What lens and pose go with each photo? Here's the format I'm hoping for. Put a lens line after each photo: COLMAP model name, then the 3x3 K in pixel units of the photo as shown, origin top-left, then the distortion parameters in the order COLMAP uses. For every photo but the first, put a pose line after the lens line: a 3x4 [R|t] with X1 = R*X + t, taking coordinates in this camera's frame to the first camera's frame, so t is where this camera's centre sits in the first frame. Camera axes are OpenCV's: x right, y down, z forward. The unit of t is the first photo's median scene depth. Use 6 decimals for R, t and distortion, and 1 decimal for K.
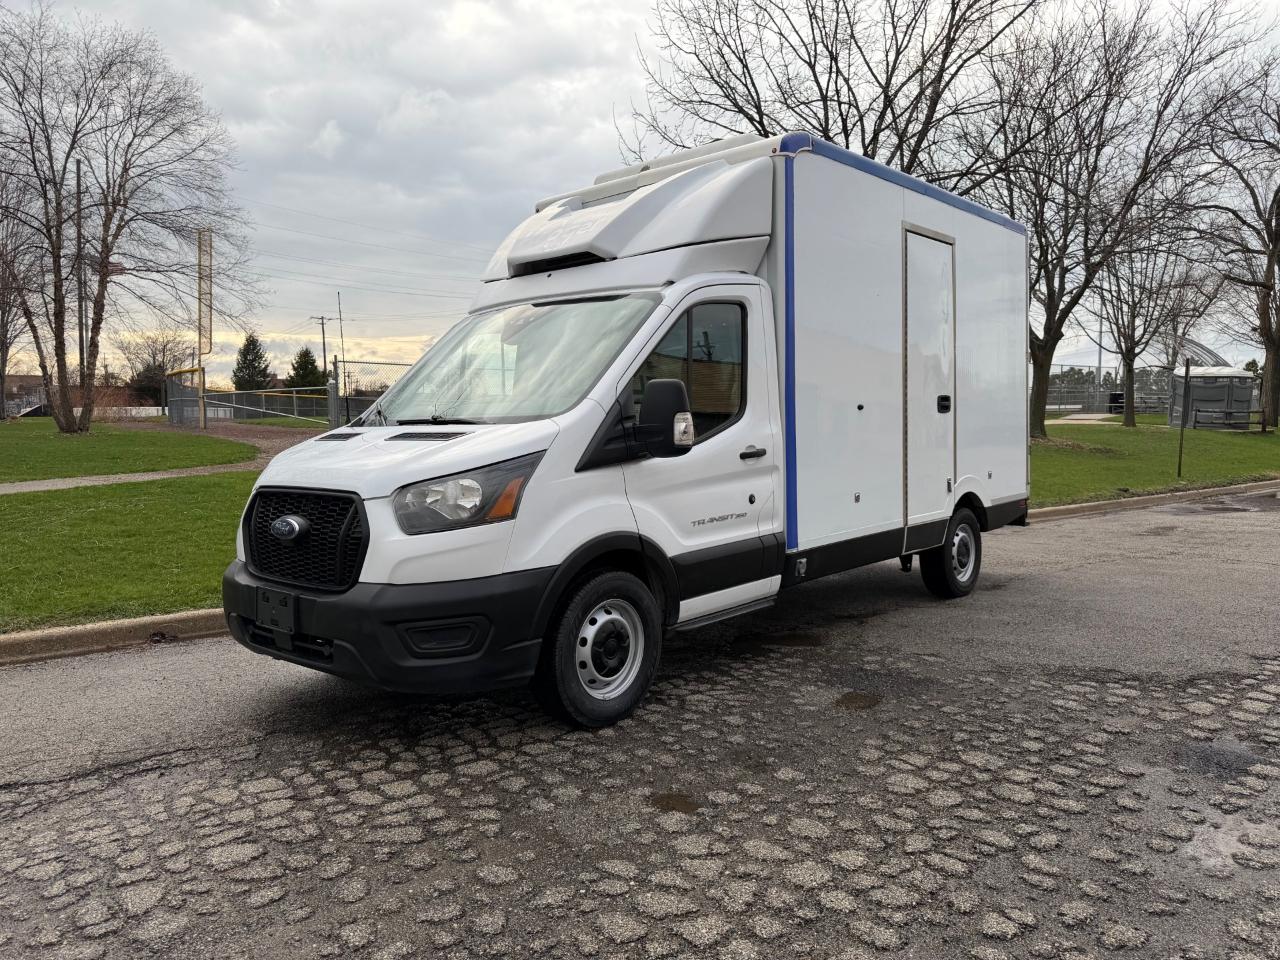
lens RADIAL K [[923.3, 0, 657.3], [0, 923.3, 464.6], [0, 0, 1]] dist [-0.035315, 0.009562]
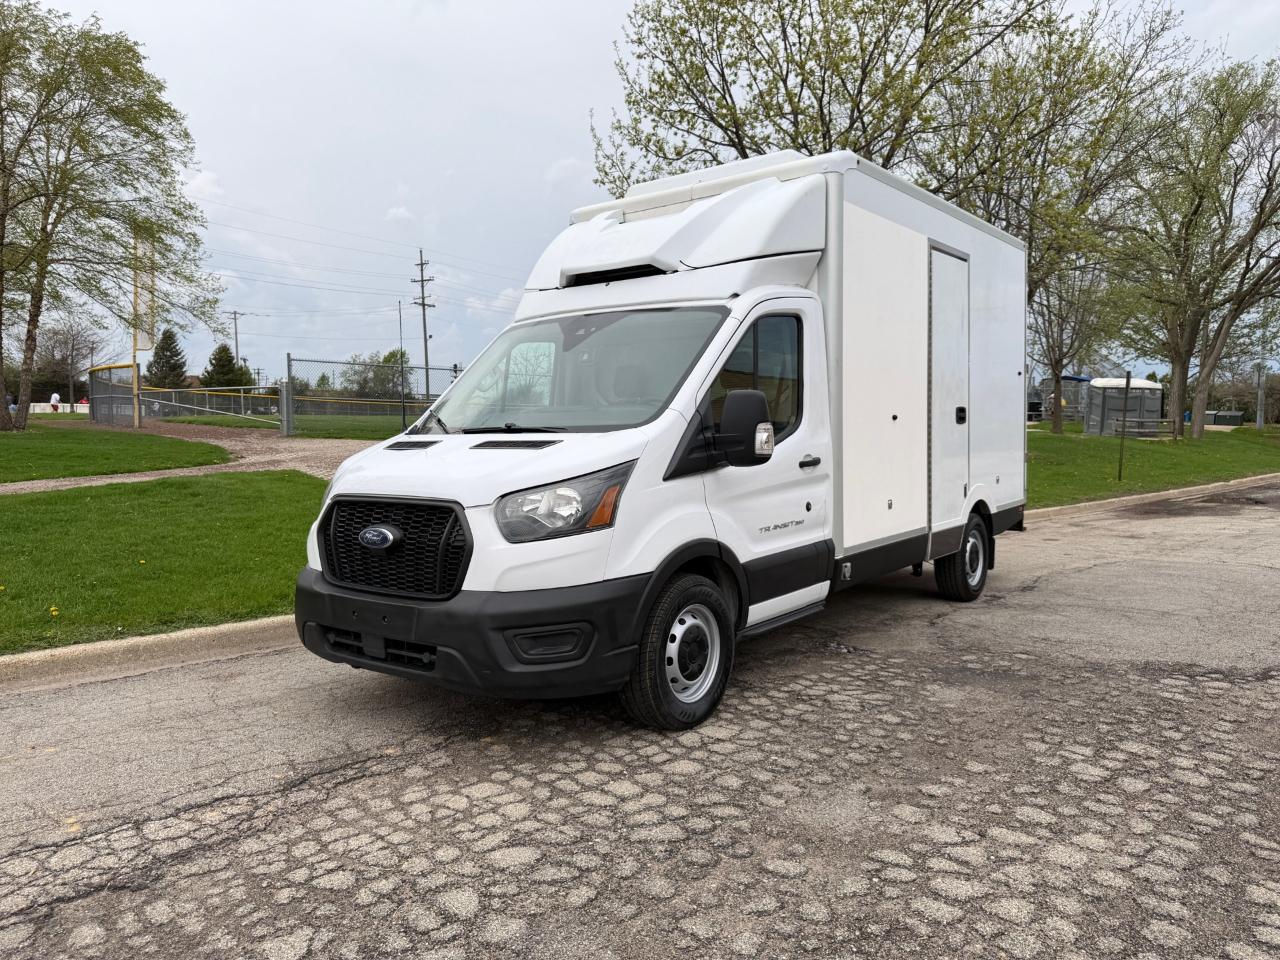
lens RADIAL K [[923.3, 0, 650.2], [0, 923.3, 477.3], [0, 0, 1]] dist [-0.035315, 0.009562]
pose [[0.996233, 0.007091, 0.086431, -0.143102], [-0.007974, 0.999919, 0.009875, -0.003719], [-0.086354, -0.010527, 0.996209, -0.011592]]
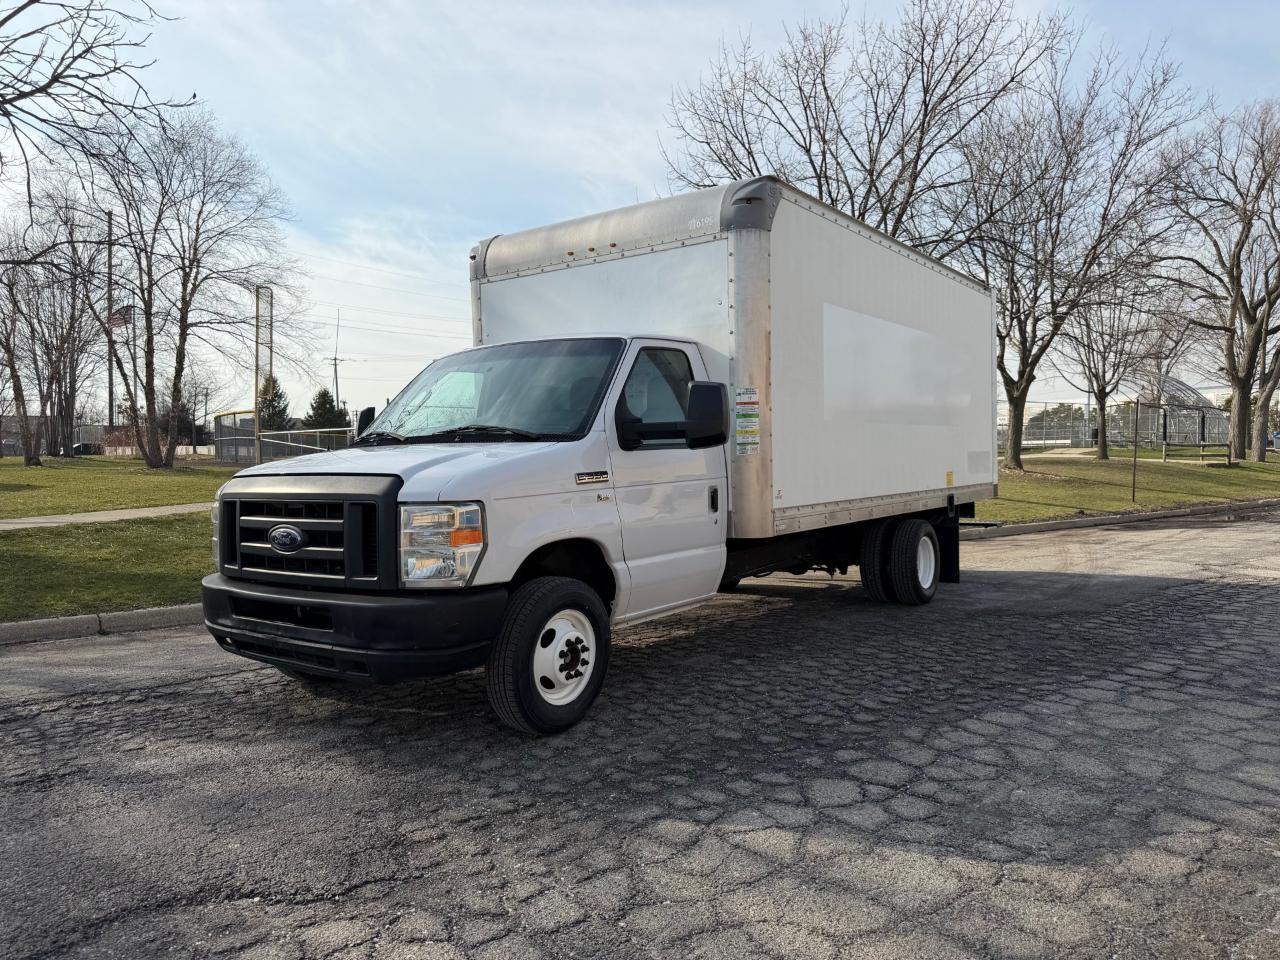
lens RADIAL K [[923.3, 0, 640.6], [0, 923.3, 459.9], [0, 0, 1]] dist [-0.035315, 0.009562]
pose [[0.999868, -0.003623, -0.015820, -0.057129], [0.002894, 0.998942, -0.045908, 0.023938], [0.015970, 0.045856, 0.998820, -0.337131]]
